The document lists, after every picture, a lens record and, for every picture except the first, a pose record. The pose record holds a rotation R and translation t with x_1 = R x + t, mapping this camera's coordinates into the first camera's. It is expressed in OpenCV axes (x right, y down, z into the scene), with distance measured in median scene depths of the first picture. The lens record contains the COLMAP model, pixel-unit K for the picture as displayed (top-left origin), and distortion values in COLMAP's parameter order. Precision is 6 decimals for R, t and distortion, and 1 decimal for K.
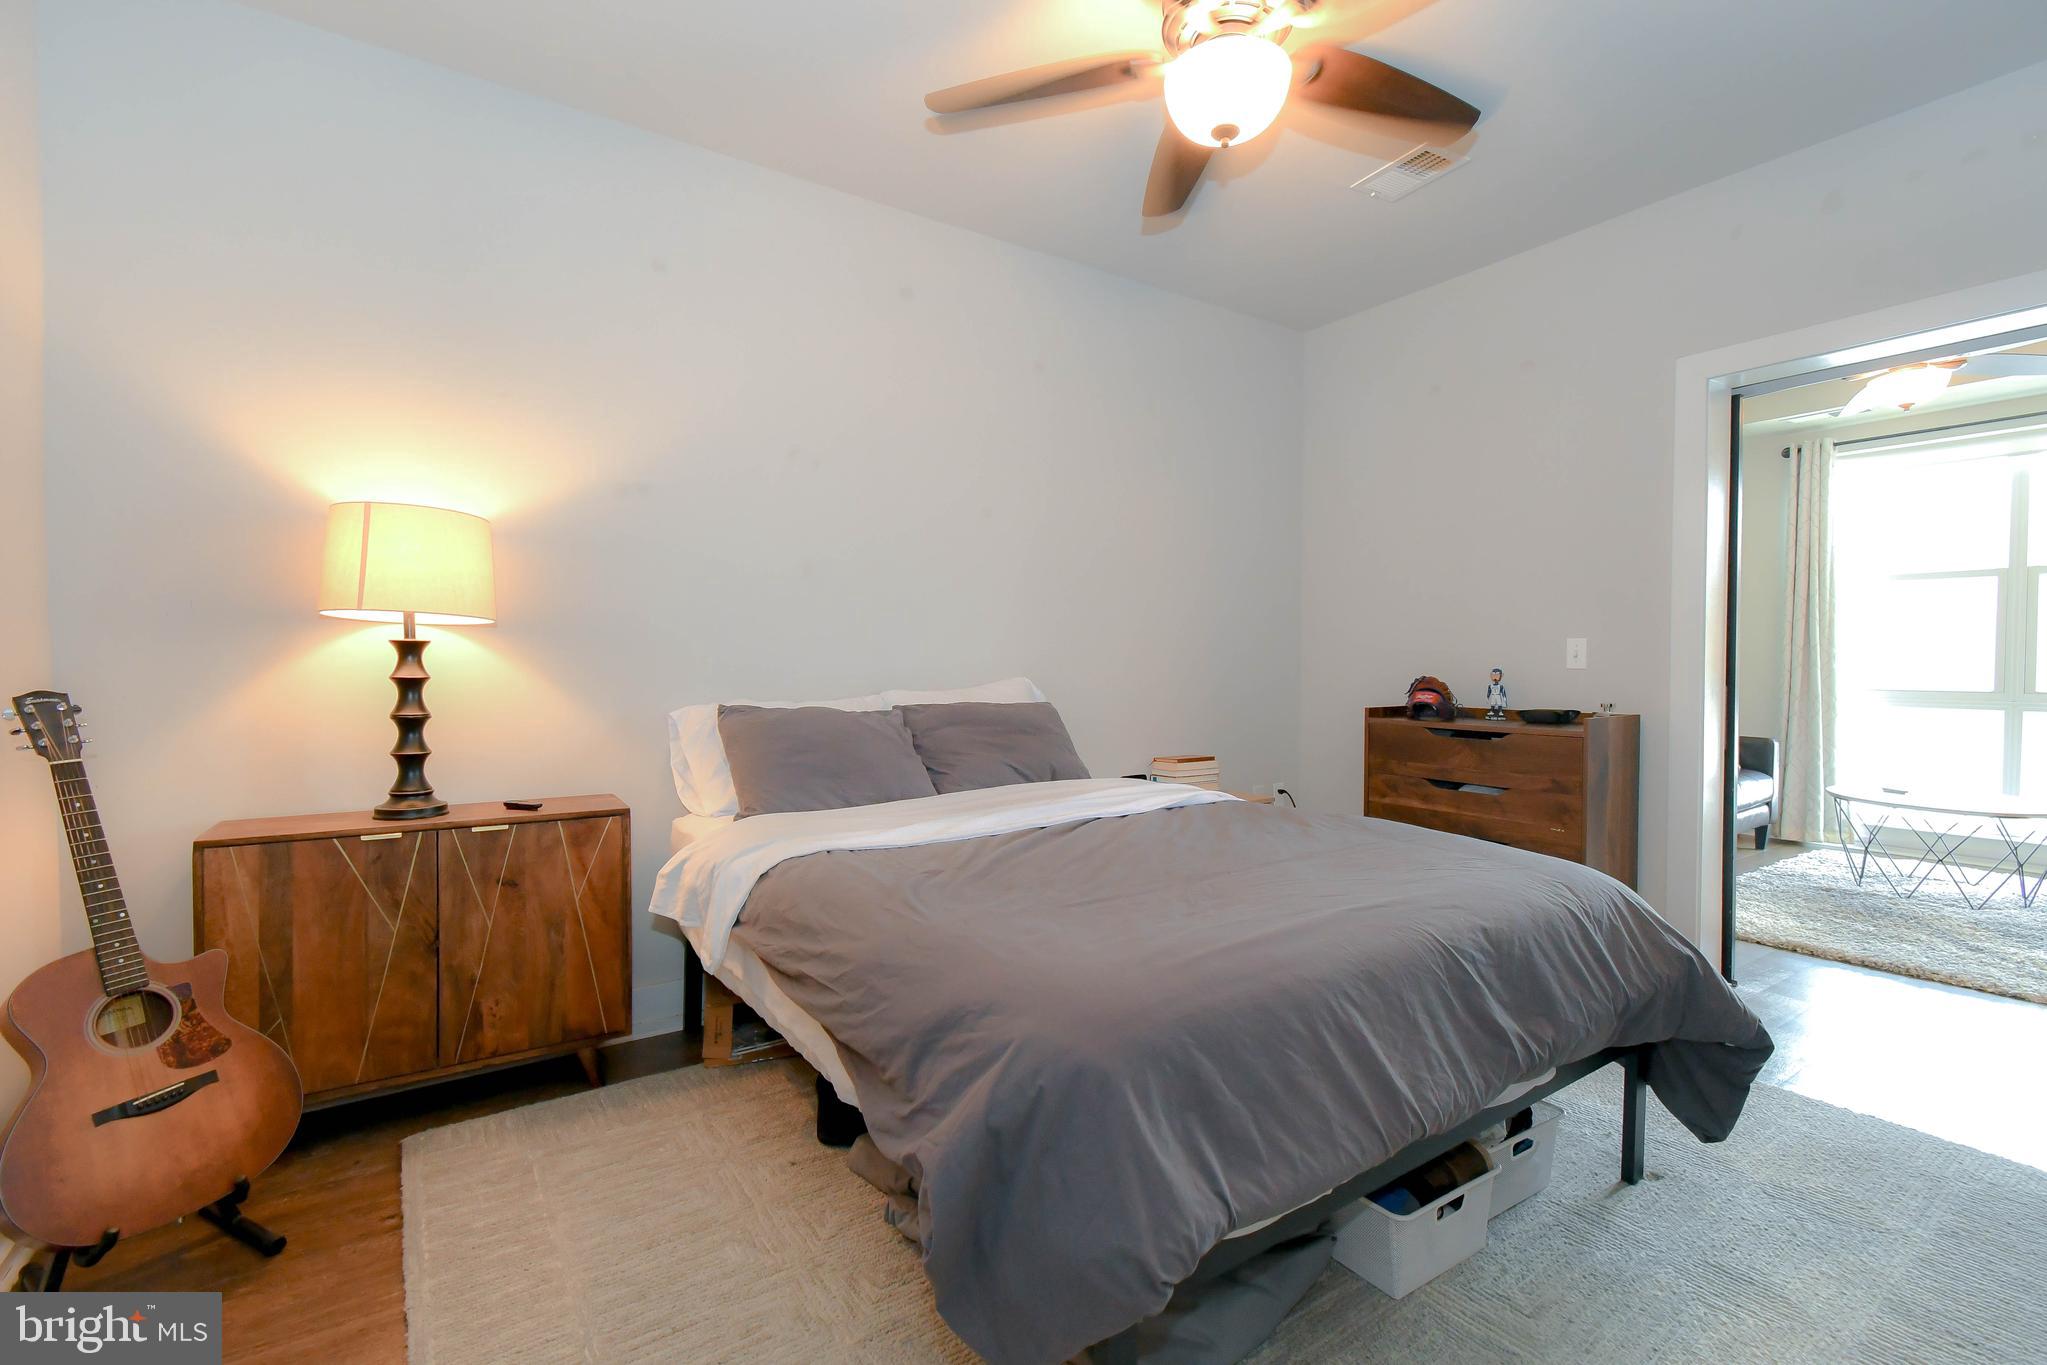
lens RADIAL K [[894.6, 0, 1023.5], [0, 894.6, 682.5], [0, 0, 1]] dist [-0.001203, -0.000917]
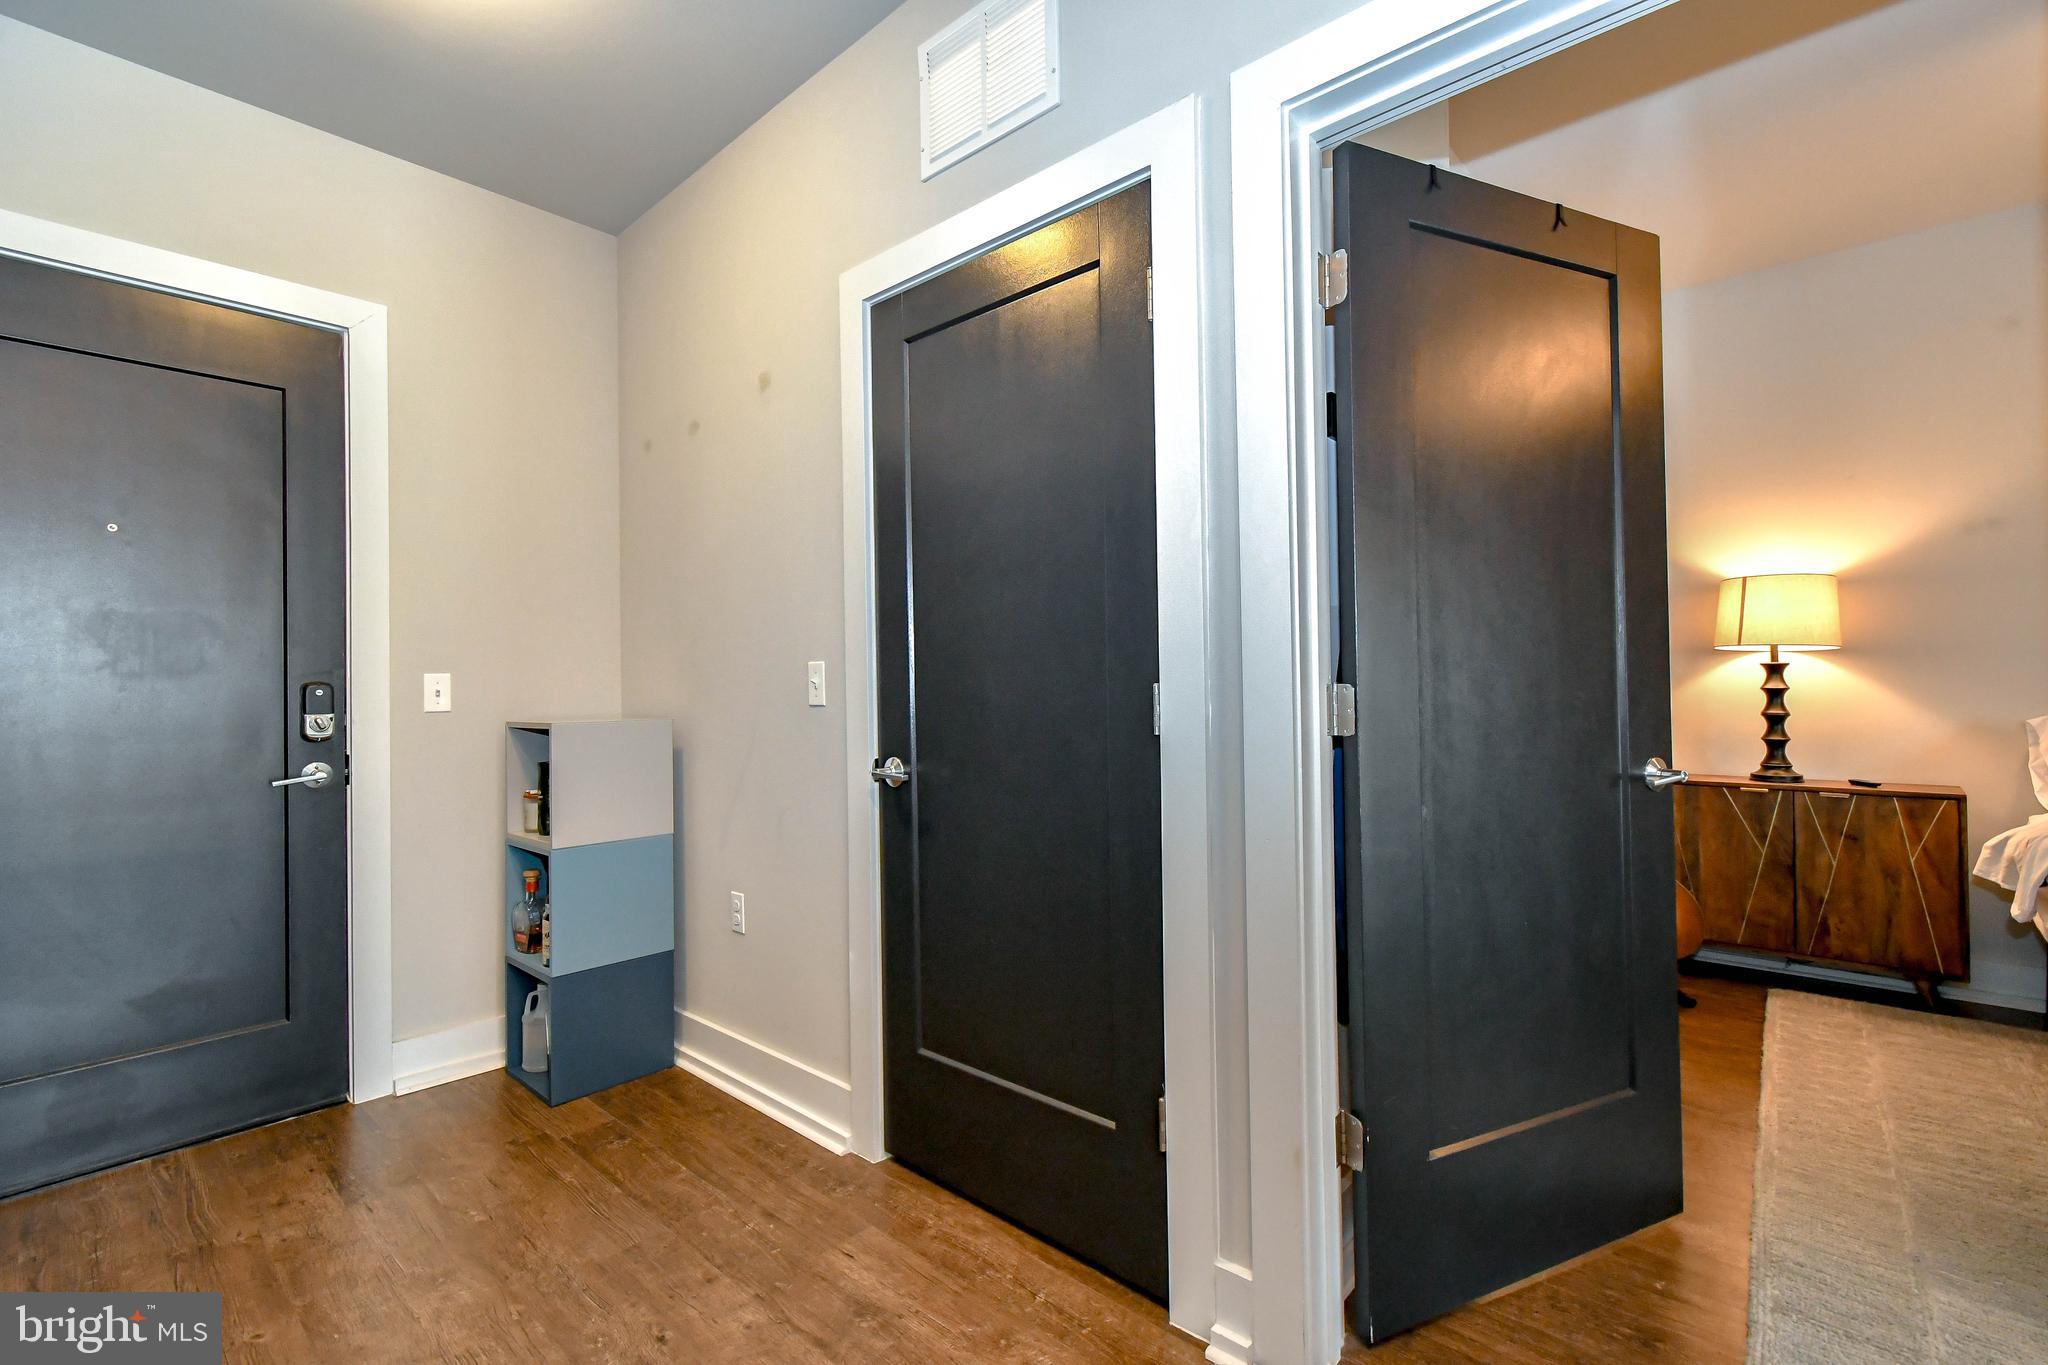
lens RADIAL K [[908.4, 0, 1031.8], [0, 908.4, 680.8], [0, 0, 1]] dist [0.000995, -0.000446]
pose [[0.249675, -0.012052, -0.968255, 0.474637], [-0.006912, 0.999875, -0.014228, 0.012270], [0.968305, 0.010245, 0.249560, -0.581754]]
